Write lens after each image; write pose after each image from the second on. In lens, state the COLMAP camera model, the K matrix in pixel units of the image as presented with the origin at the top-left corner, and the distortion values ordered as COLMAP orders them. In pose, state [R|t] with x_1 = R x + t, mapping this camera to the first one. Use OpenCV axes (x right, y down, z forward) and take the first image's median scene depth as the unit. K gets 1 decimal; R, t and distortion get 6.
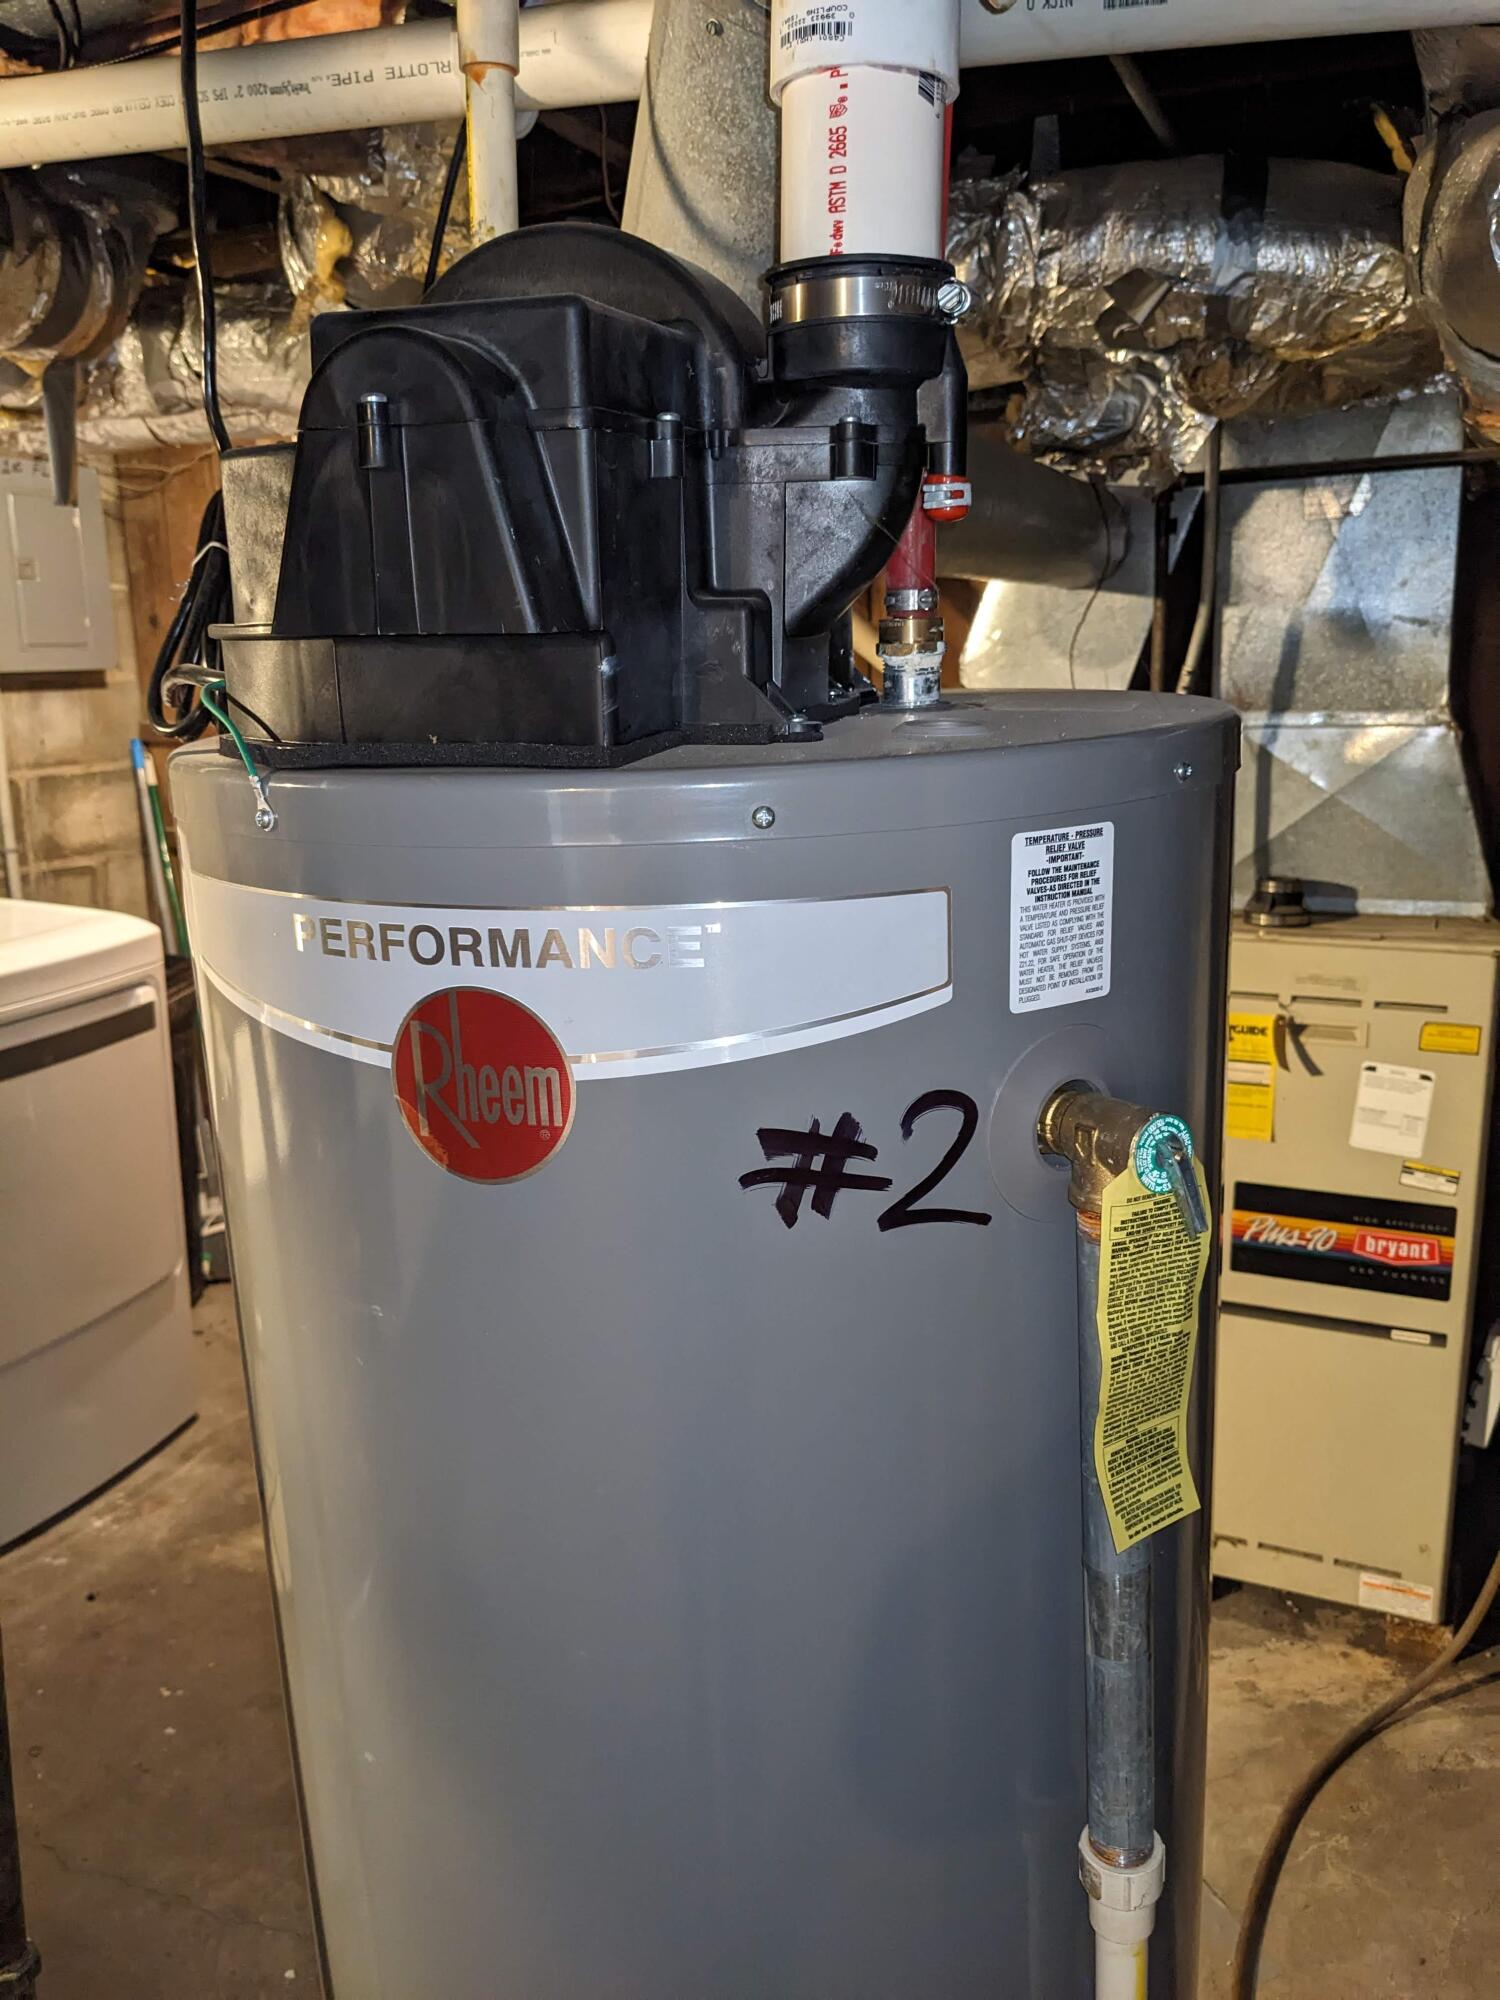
lens RADIAL K [[1597.4, 0, 761.1], [0, 1597.4, 987.7], [0, 0, 1]] dist [0.036717, -0.045859]
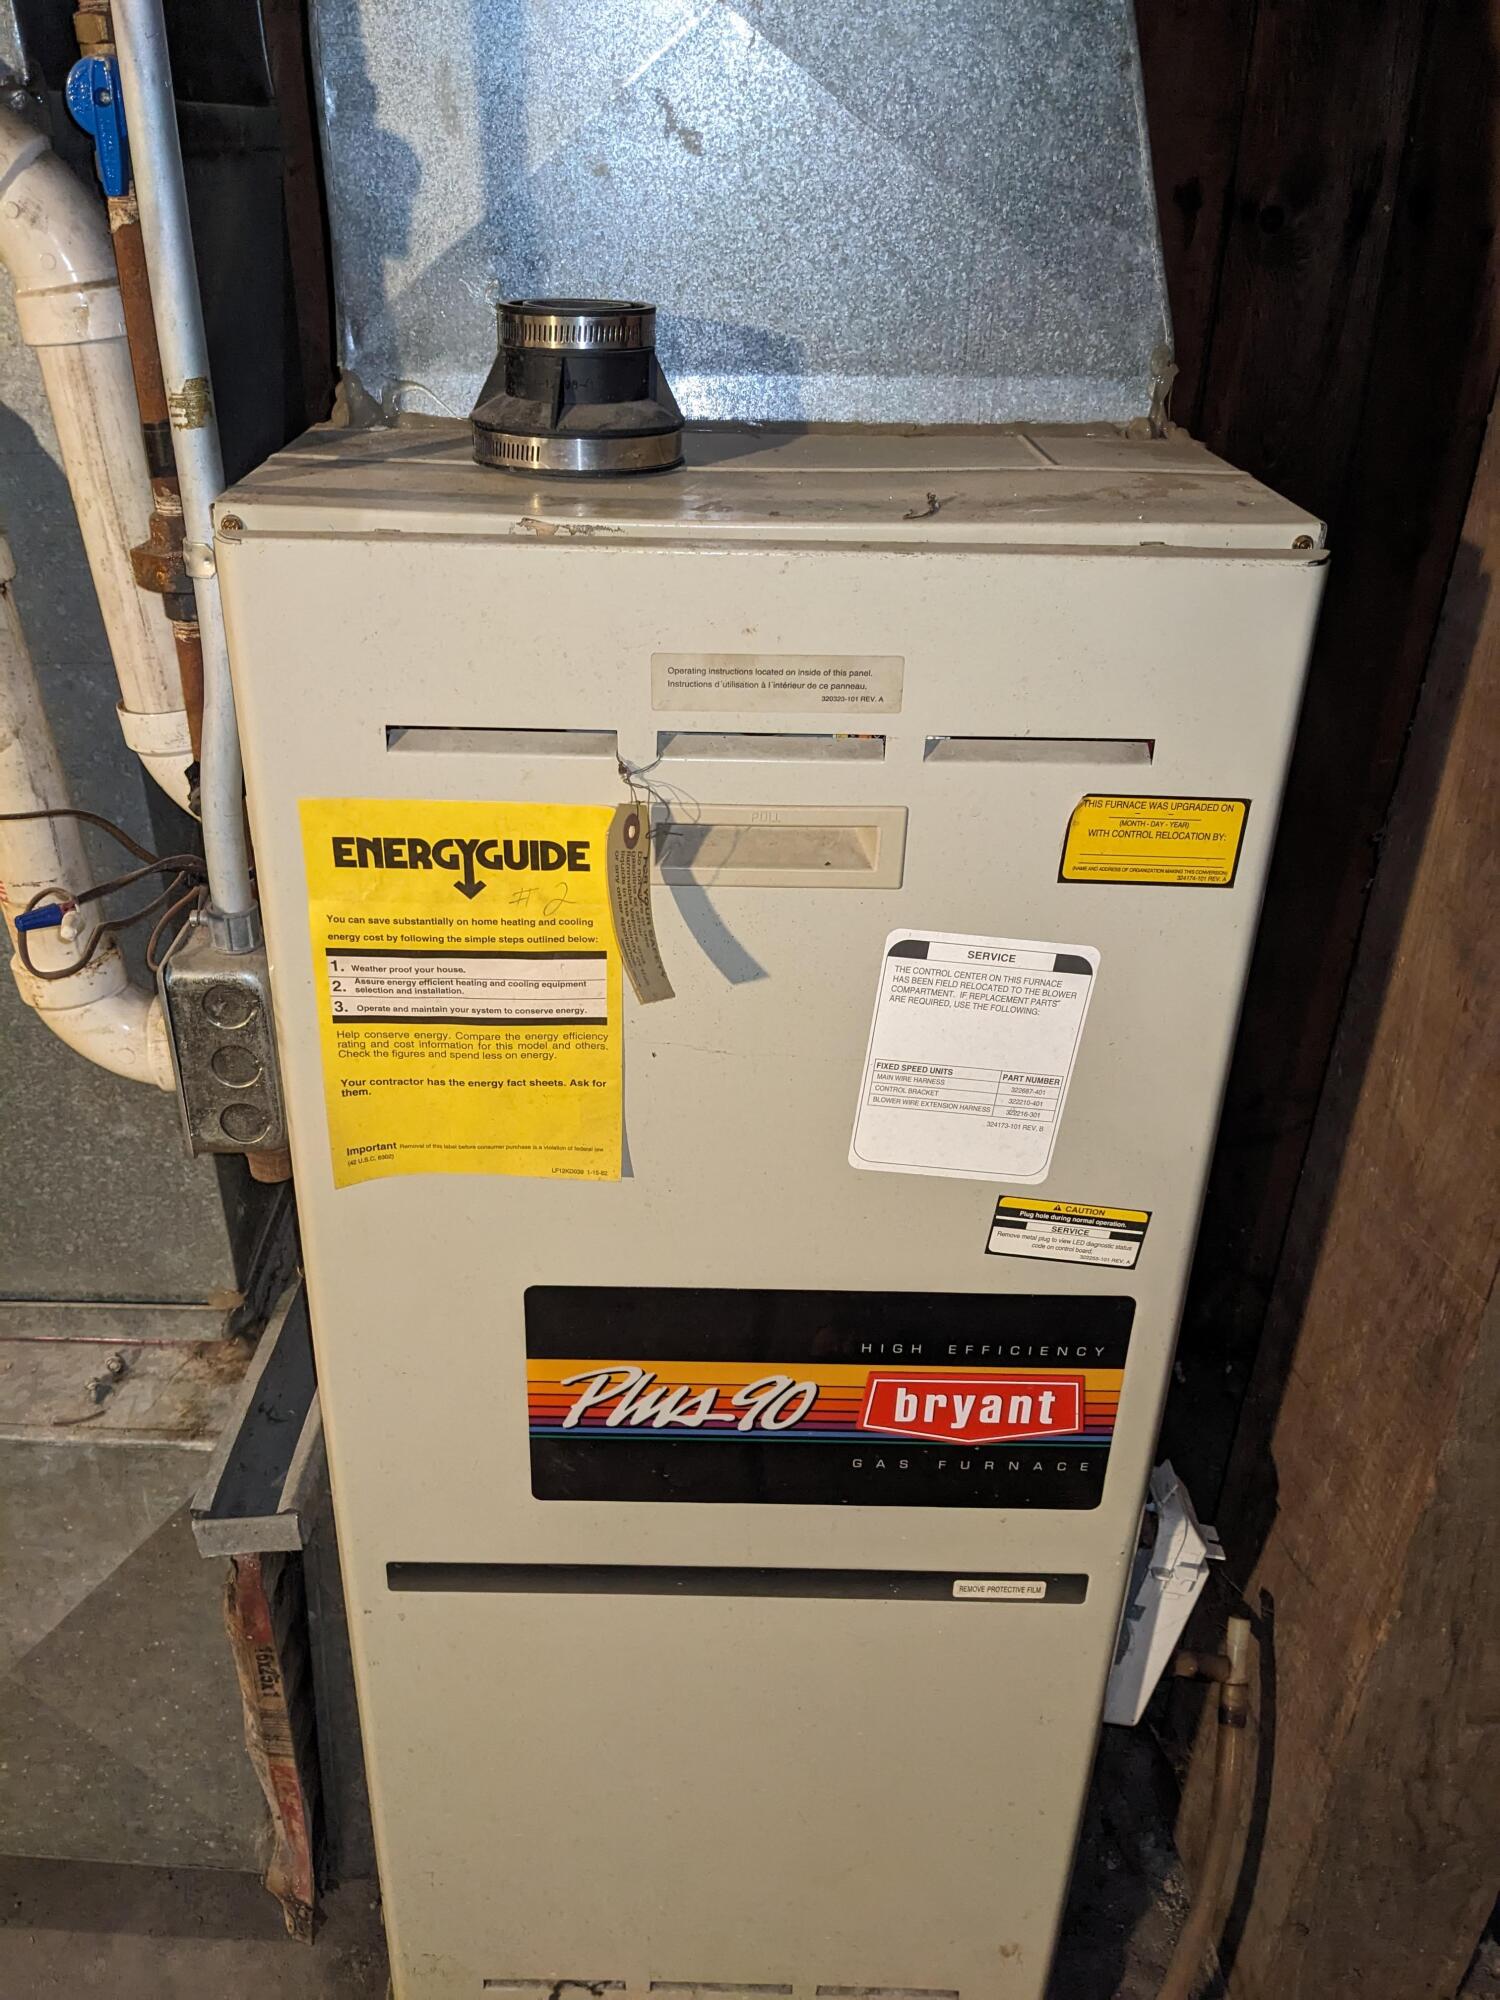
lens RADIAL K [[1597.4, 0, 737.2], [0, 1597.4, 989.4], [0, 0, 1]] dist [0.036717, -0.045859]
pose [[0.903818, -0.168331, 0.393417, 0.224240], [0.052700, 0.956166, 0.288042, -0.033204], [-0.424659, -0.239605, 0.873072, 0.735658]]
